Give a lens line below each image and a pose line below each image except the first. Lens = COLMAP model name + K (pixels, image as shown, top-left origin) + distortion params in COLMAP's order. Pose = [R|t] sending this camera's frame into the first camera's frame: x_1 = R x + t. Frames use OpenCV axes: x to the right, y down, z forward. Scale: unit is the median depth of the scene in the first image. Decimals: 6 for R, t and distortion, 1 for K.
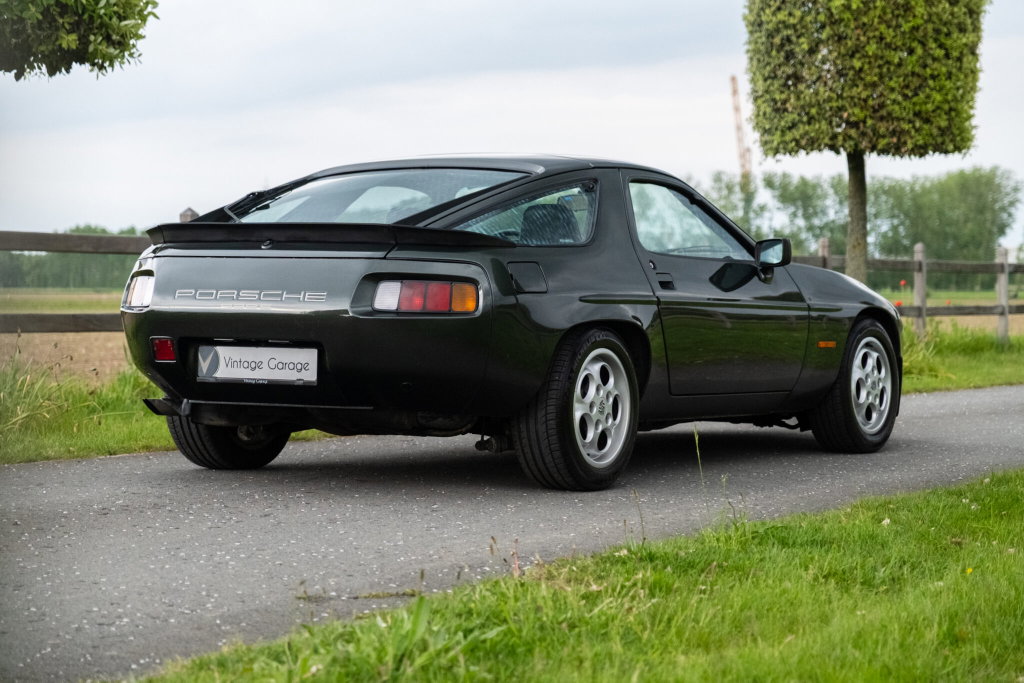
lens RADIAL K [[2283.4, 0, 509.1], [0, 2283.4, 300.5], [0, 0, 1]] dist [0.692714, -8.261310]
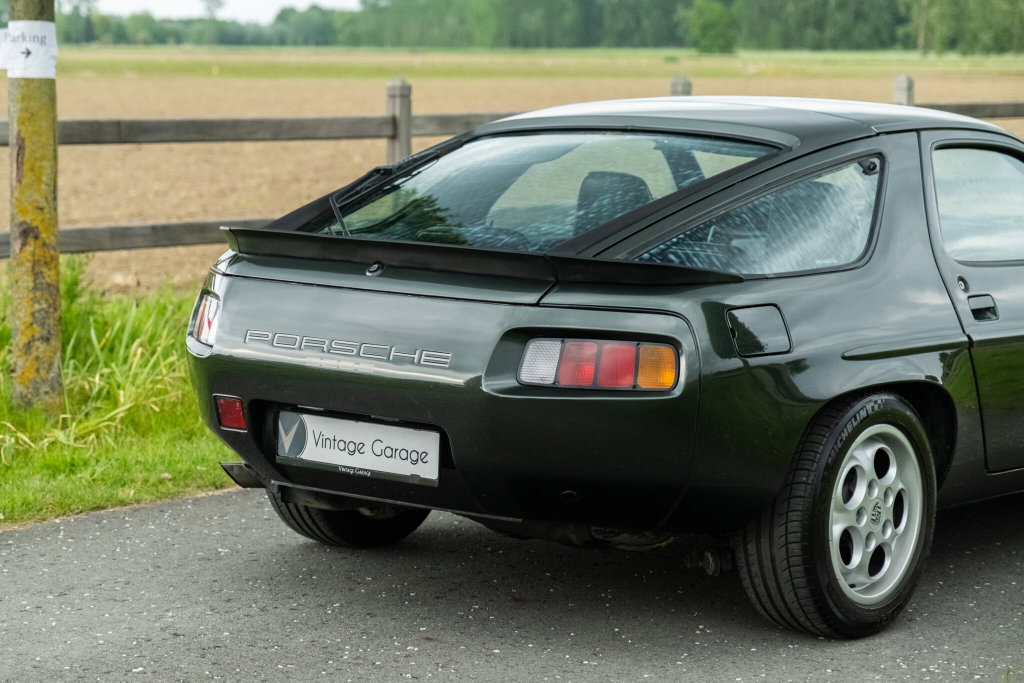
lens RADIAL K [[2553.0, 0, 509.0], [0, 2553.0, 285.2], [0, 0, 1]] dist [0.649013, -7.710880]
pose [[0.990847, 0.020629, -0.133406, 0.033292], [-0.009777, 0.996626, 0.081494, -0.078108], [0.134637, -0.079444, 0.987705, 0.250148]]
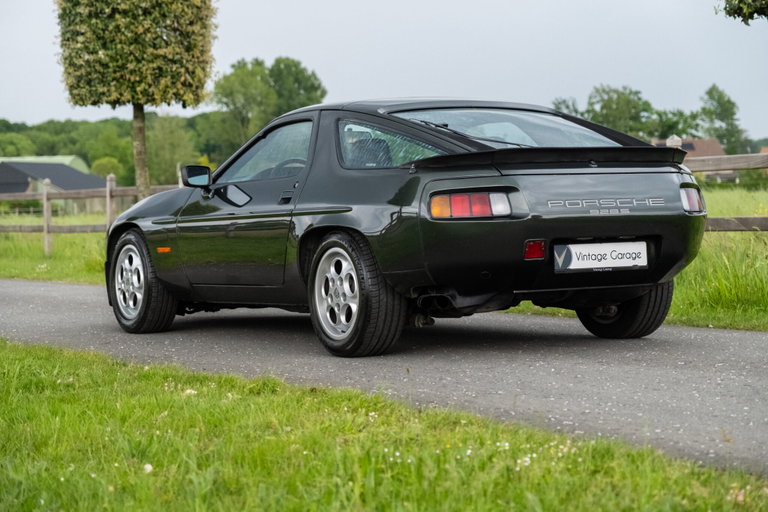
lens RADIAL K [[1770.9, 0, 373.9], [0, 1770.9, 232.4], [0, 0, 1]] dist [0.584858, -5.687291]
pose [[0.474749, -0.034255, 0.879455, -1.006883], [0.036900, 0.999138, 0.018997, -0.009176], [-0.879348, 0.023433, 0.475604, 0.605407]]
